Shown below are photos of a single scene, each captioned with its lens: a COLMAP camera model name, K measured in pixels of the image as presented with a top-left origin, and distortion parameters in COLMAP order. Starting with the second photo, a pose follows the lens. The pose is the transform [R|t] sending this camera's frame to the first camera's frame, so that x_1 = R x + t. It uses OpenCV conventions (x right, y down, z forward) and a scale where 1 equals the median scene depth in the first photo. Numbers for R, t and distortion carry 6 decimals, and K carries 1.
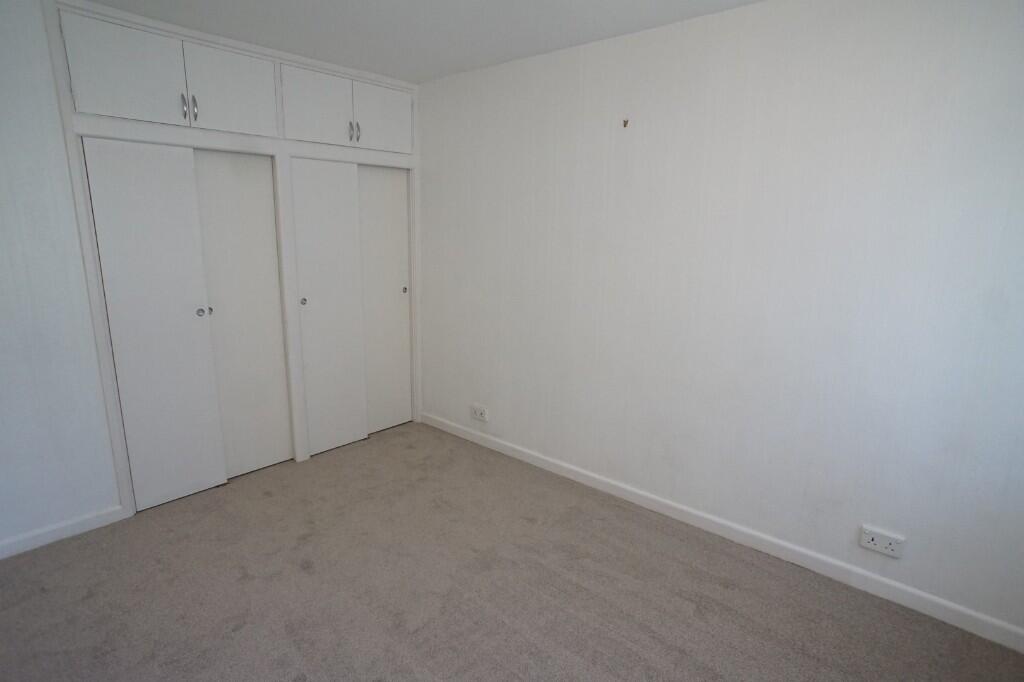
lens RADIAL K [[538.7, 0, 512.0], [0, 538.7, 341.0], [0, 0, 1]] dist [-0.067765, 0.040295]
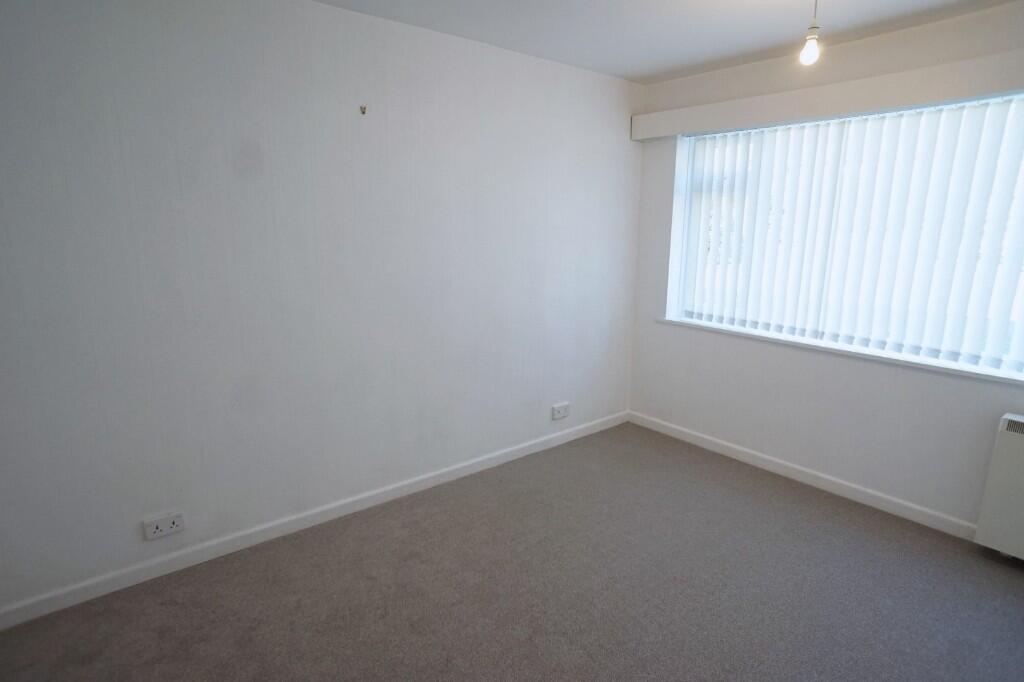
lens RADIAL K [[538.7, 0, 512.0], [0, 538.7, 341.0], [0, 0, 1]] dist [-0.067765, 0.040295]
pose [[0.181719, -0.227732, 0.956617, -0.673010], [0.205645, 0.960104, 0.189498, -0.134268], [-0.961607, 0.162289, 0.221301, 0.569940]]
